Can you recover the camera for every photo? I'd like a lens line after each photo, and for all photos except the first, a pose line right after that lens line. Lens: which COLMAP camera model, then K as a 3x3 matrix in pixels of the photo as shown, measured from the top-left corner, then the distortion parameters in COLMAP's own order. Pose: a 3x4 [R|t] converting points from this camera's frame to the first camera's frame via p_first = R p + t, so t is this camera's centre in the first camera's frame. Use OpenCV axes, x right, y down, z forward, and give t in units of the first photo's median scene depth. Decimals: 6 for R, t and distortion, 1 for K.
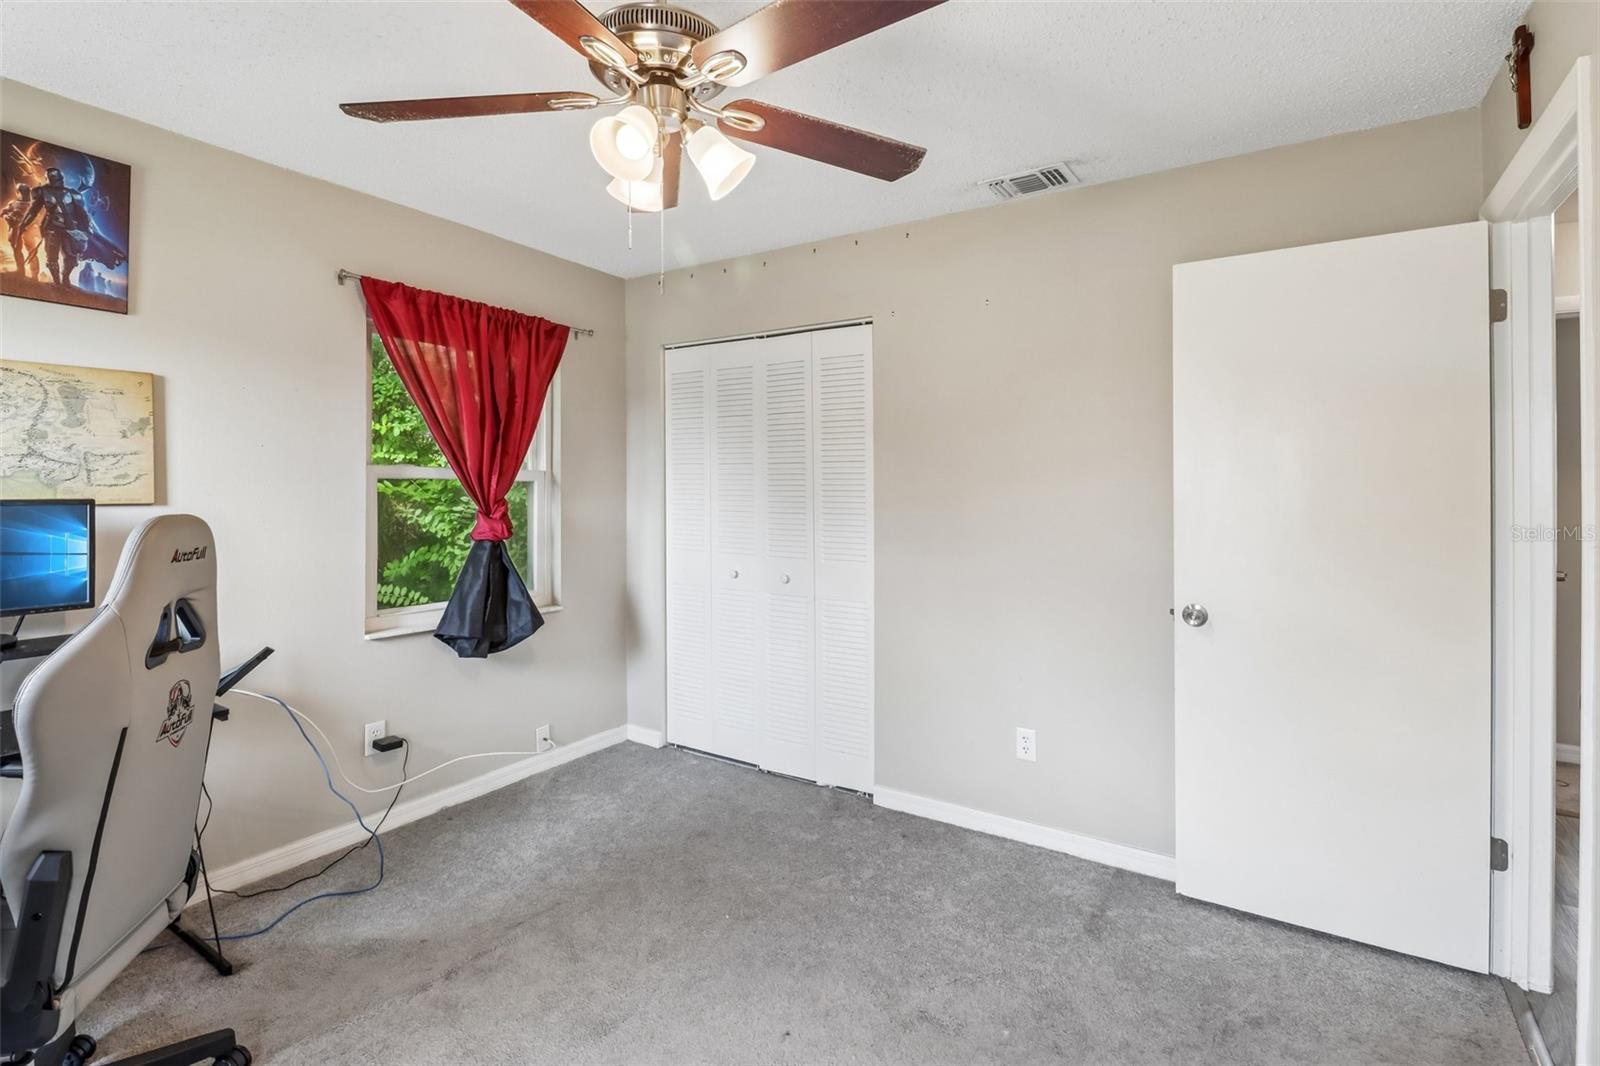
lens RADIAL K [[749.7, 0, 802.1], [0, 749.7, 491.2], [0, 0, 1]] dist [0.020978, -0.018590]
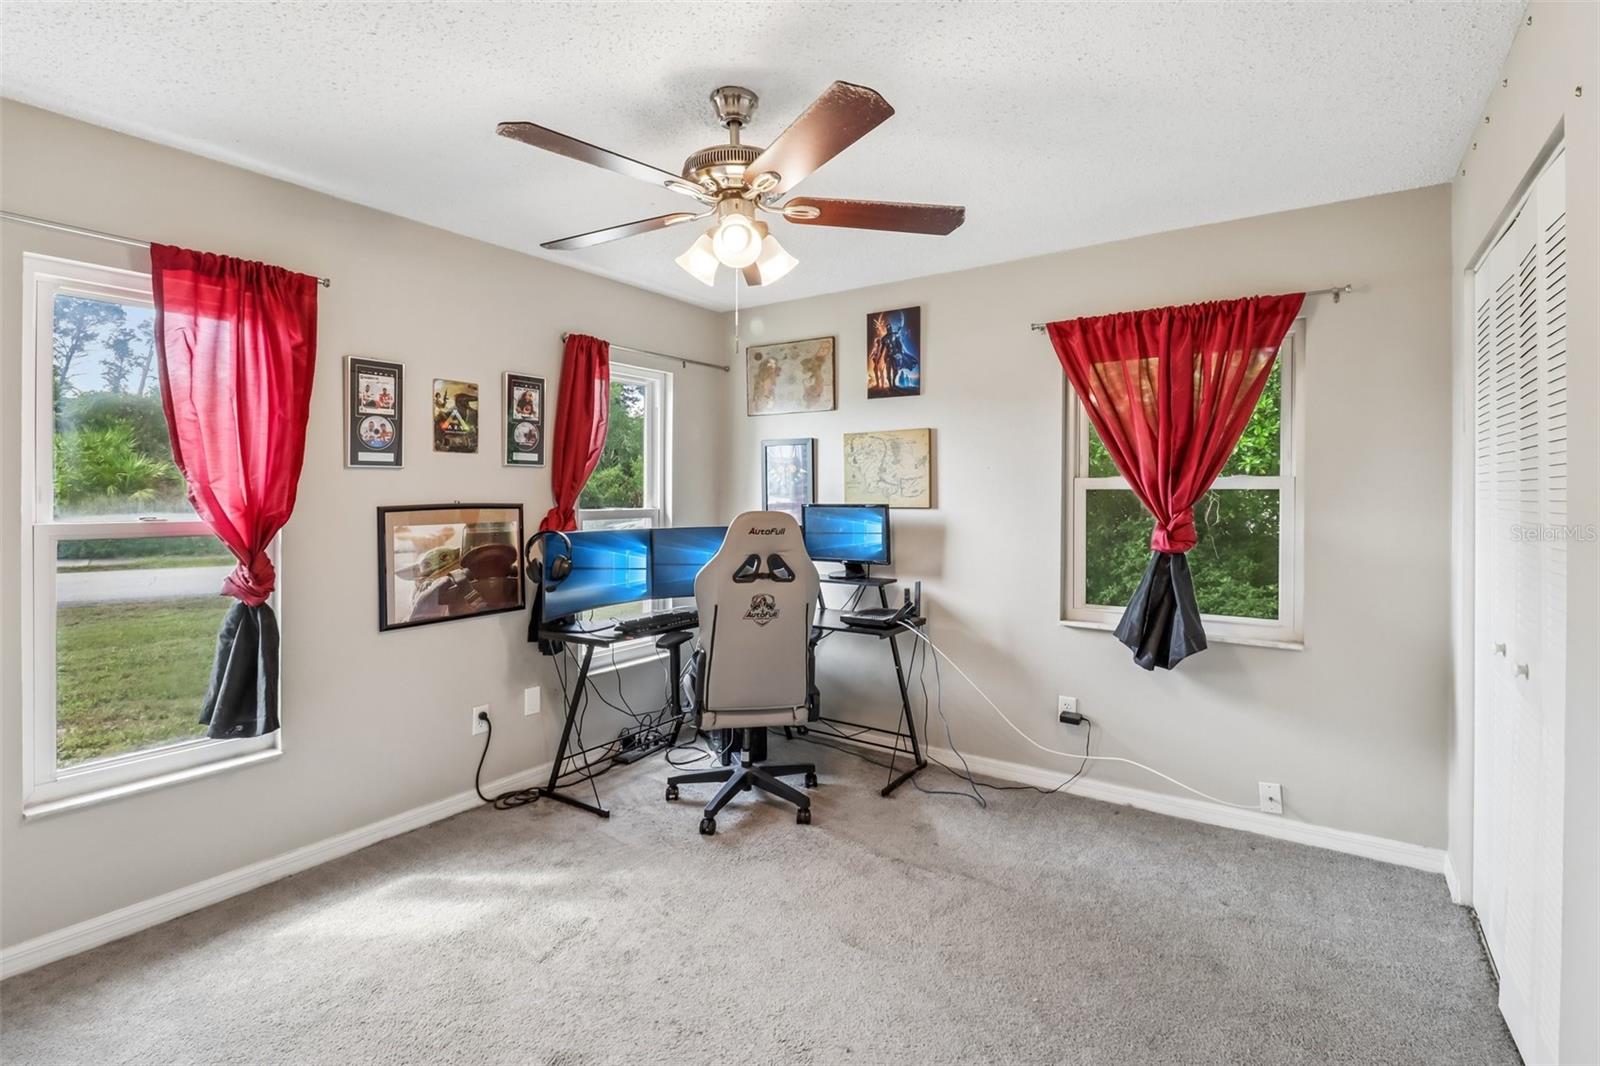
lens RADIAL K [[744.4, 0, 801.1], [0, 744.4, 505.1], [0, 0, 1]] dist [0.000099, -0.018555]
pose [[-0.038932, 0.006409, -0.999221, 0.783681], [-0.004764, 0.999967, 0.006600, 0.001299], [0.999231, 0.005017, -0.038900, 0.807090]]
